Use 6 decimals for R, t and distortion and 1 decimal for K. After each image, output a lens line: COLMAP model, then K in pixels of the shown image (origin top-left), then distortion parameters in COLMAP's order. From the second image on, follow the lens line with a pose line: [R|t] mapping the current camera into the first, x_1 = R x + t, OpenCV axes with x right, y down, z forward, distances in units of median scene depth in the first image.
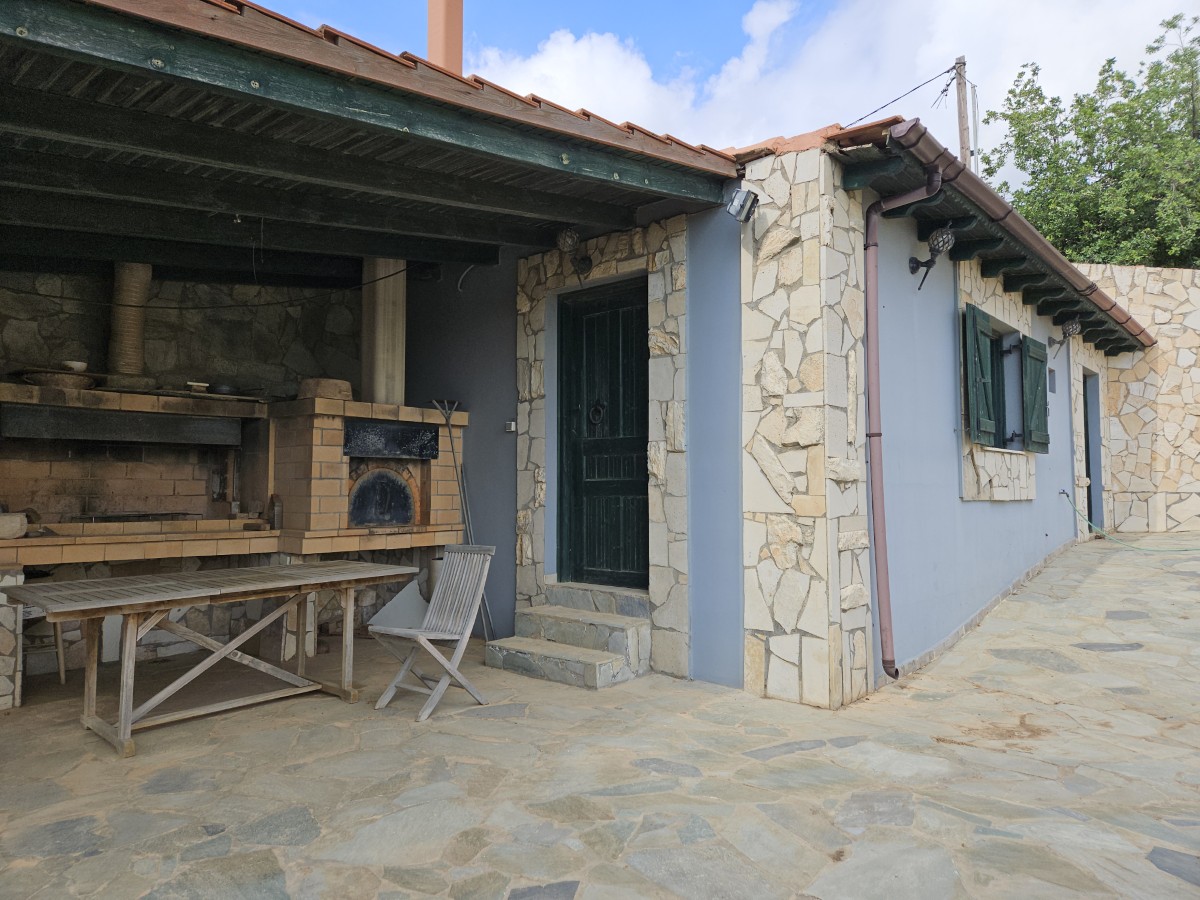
lens RADIAL K [[795.7, 0, 593.7], [0, 795.7, 441.2], [0, 0, 1]] dist [0.077282, -0.059196]
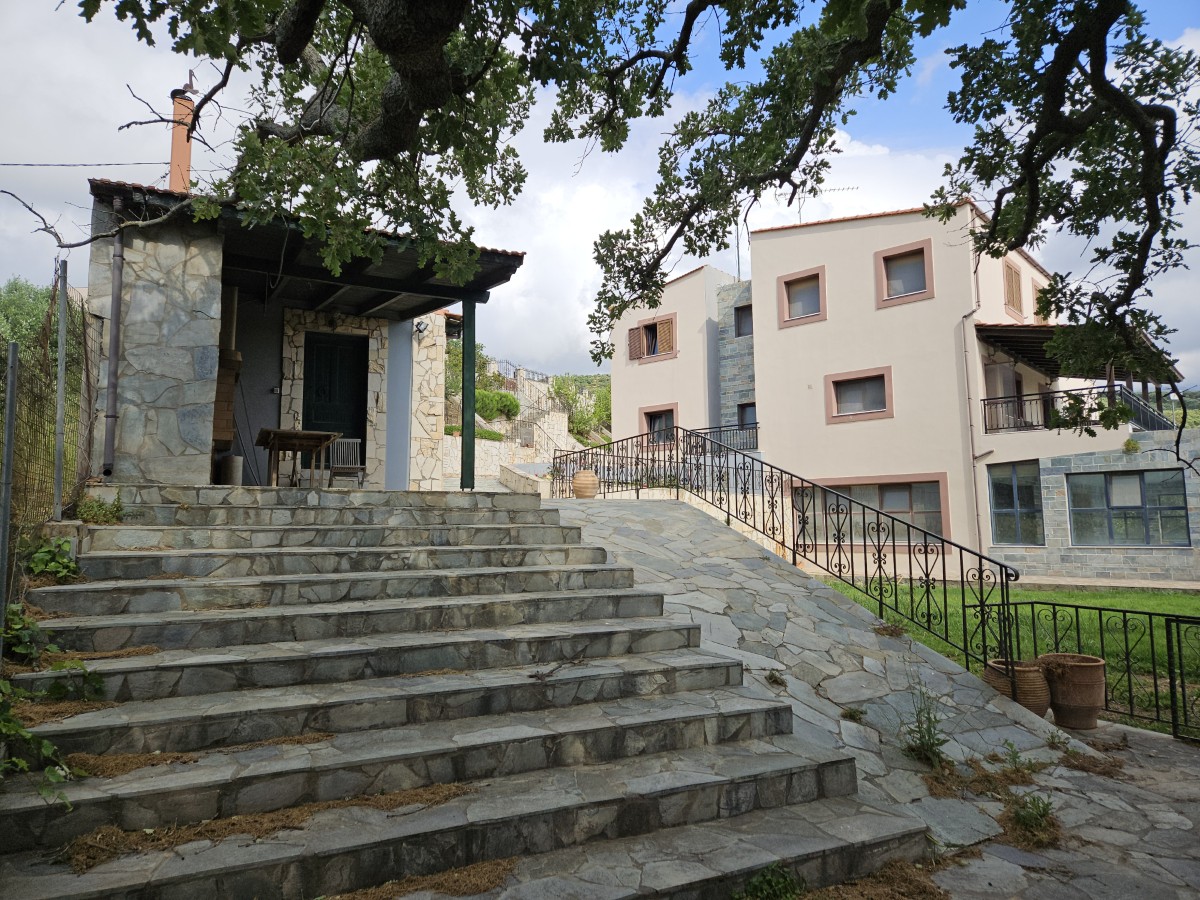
lens RADIAL K [[795.7, 0, 594.2], [0, 795.7, 441.7], [0, 0, 1]] dist [0.077282, -0.059196]
pose [[0.392728, 0.098668, 0.914346, -1.867829], [-0.046445, 0.995087, -0.087432, 0.285077], [-0.918481, -0.008130, 0.395381, -0.583764]]
